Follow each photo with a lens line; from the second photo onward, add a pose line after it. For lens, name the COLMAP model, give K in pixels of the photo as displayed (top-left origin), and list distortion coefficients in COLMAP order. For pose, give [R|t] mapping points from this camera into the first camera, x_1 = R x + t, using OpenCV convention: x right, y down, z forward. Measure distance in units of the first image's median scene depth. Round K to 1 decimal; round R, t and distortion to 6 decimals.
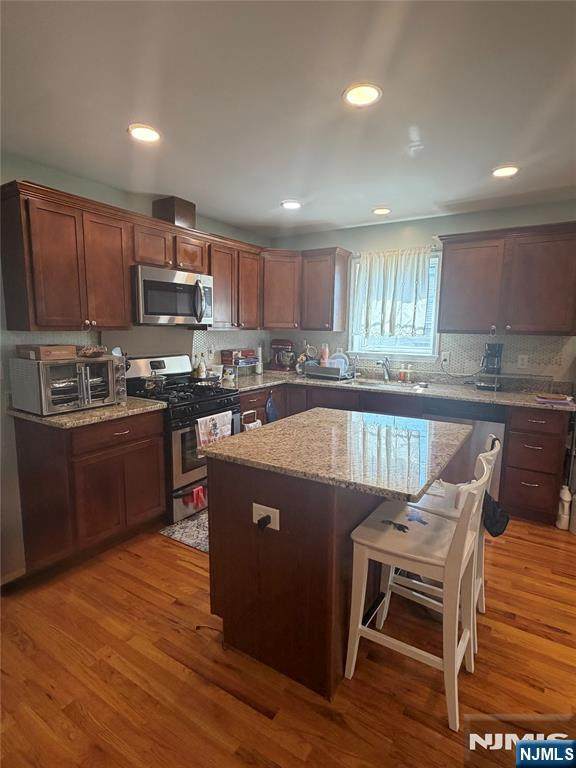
lens RADIAL K [[403.0, 0, 288.0], [0, 403.0, 384.0], [0, 0, 1]] dist [0.001677, 0.000407]
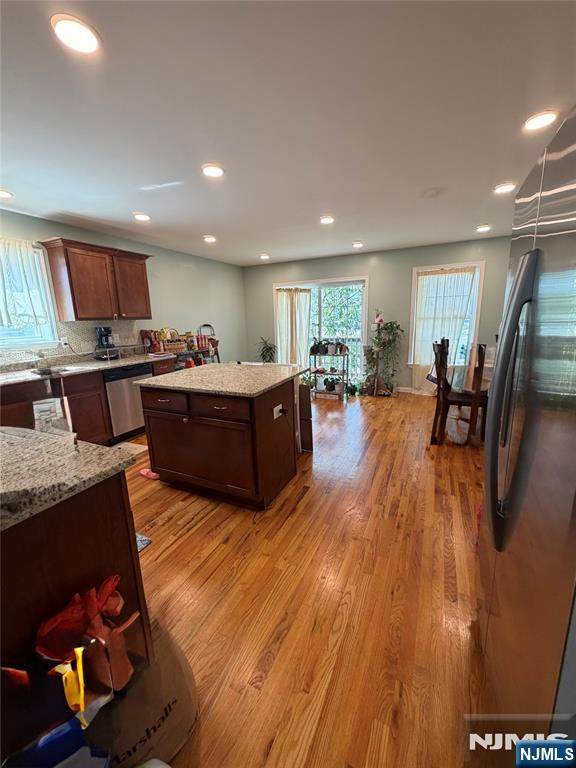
lens RADIAL K [[302.9, 0, 288.0], [0, 302.9, 384.0], [0, 0, 1]] dist [-0.000737, -0.000039]
pose [[-0.115933, -0.219026, 0.968807, -0.787282], [0.164244, 0.957729, 0.236176, -0.066855], [-0.979583, 0.186502, -0.075059, 0.586160]]
